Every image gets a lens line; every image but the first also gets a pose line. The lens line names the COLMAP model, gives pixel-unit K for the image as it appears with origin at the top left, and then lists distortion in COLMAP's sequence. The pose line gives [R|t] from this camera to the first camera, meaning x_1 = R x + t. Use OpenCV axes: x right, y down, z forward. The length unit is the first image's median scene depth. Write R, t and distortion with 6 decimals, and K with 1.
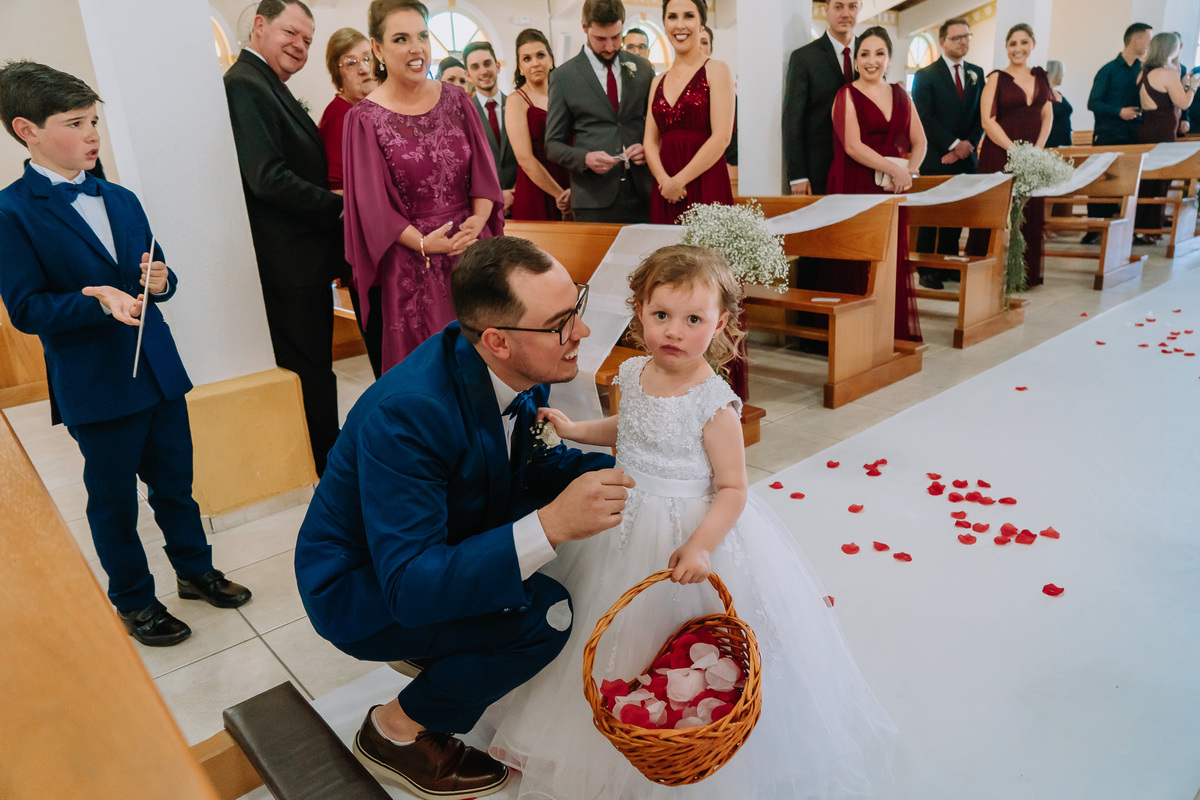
lens RADIAL K [[812.5, 0, 595.0], [0, 812.5, 400.5], [0, 0, 1]] dist [-0.017302, 0.005266]
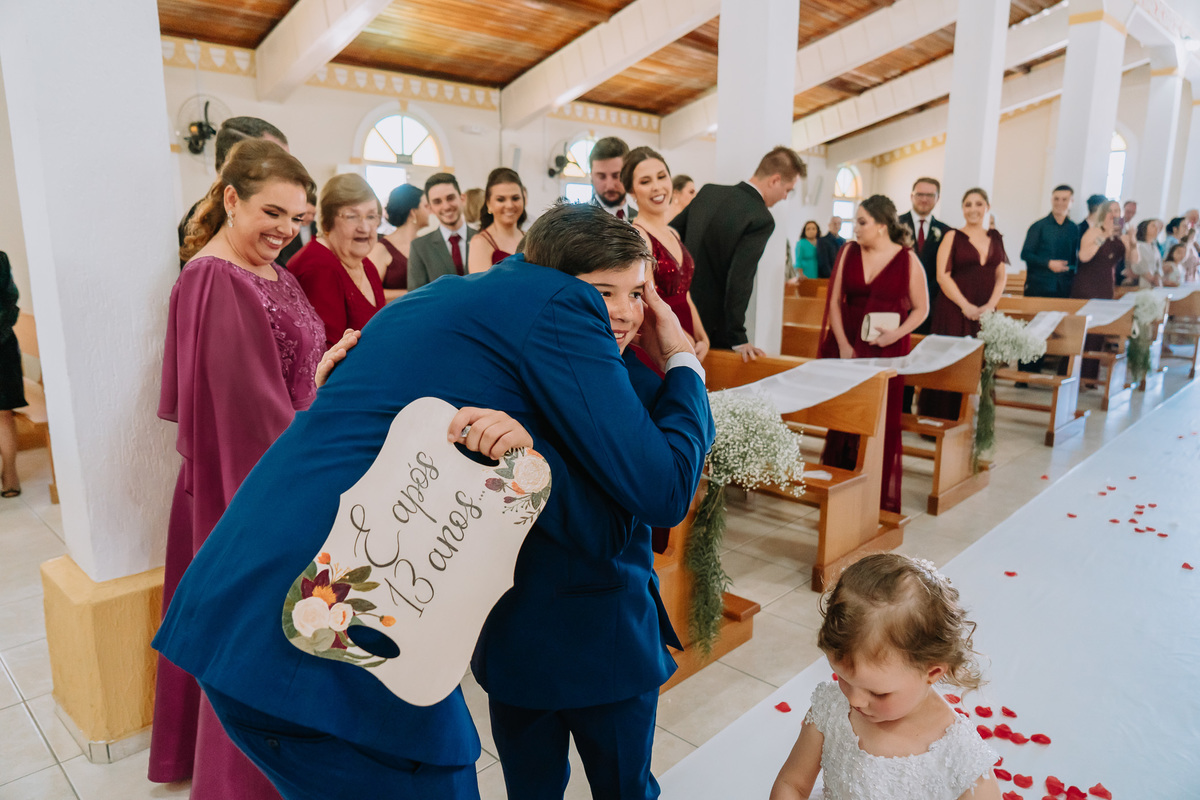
lens RADIAL K [[812.5, 0, 596.8], [0, 812.5, 399.7], [0, 0, 1]] dist [-0.017302, 0.005266]
pose [[0.993119, 0.042032, 0.109303, -0.059972], [-0.030549, 0.994036, -0.104684, -0.087125], [-0.113051, 0.100625, 0.988481, 0.074568]]
